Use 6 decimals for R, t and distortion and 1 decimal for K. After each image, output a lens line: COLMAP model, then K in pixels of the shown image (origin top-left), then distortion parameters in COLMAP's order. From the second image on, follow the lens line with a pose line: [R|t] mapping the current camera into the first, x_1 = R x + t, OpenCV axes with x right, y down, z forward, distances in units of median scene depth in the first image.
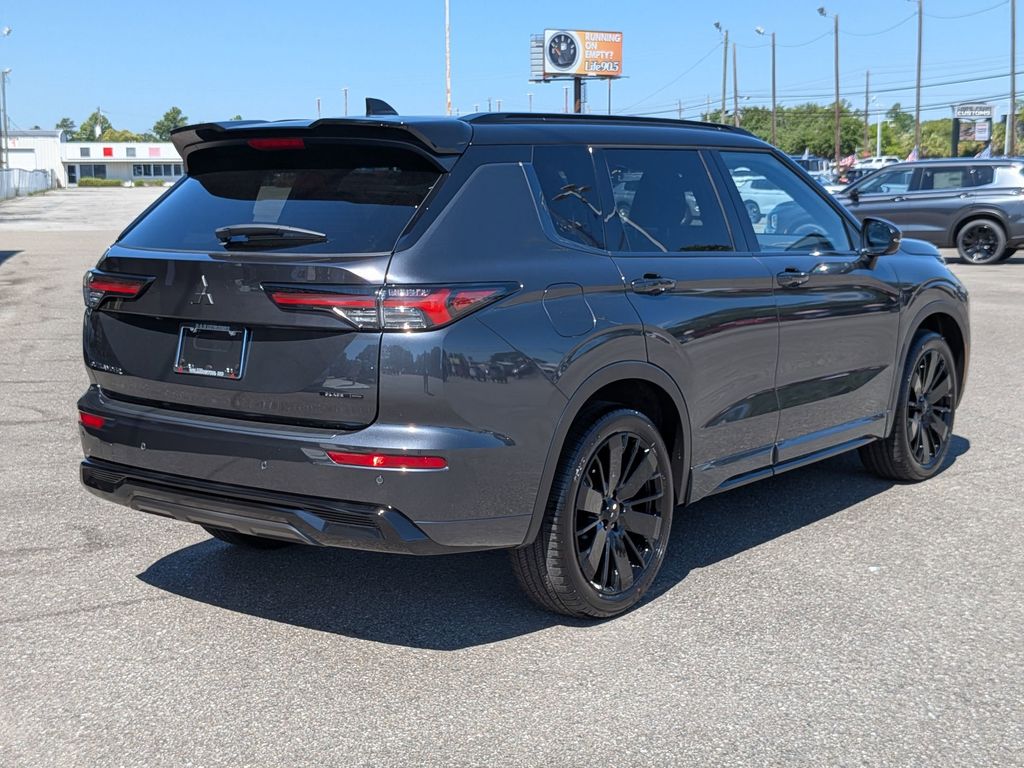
lens RADIAL K [[1485.2, 0, 510.4], [0, 1485.2, 388.6], [0, 0, 1]] dist [0.213923, -0.716402]
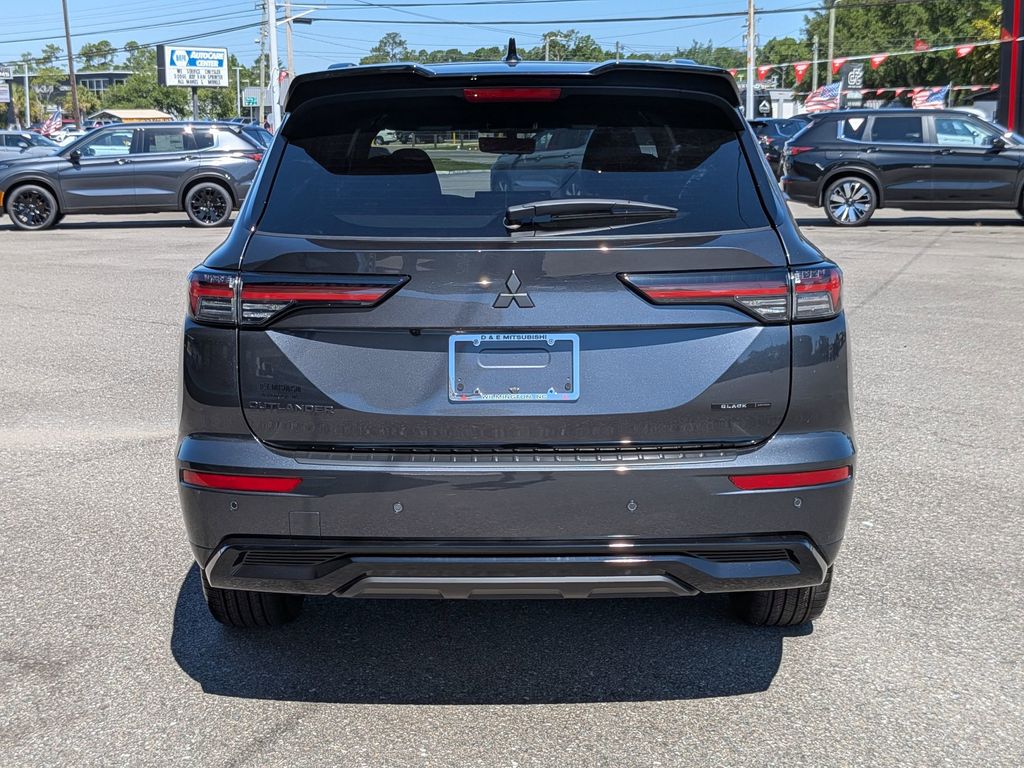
lens RADIAL K [[1485.2, 0, 510.4], [0, 1485.2, 388.6], [0, 0, 1]] dist [0.213923, -0.716402]
pose [[0.806922, -0.100596, 0.582029, -0.119988], [0.086426, 0.994893, 0.052135, -0.010124], [-0.584301, 0.008234, 0.811495, 0.071913]]
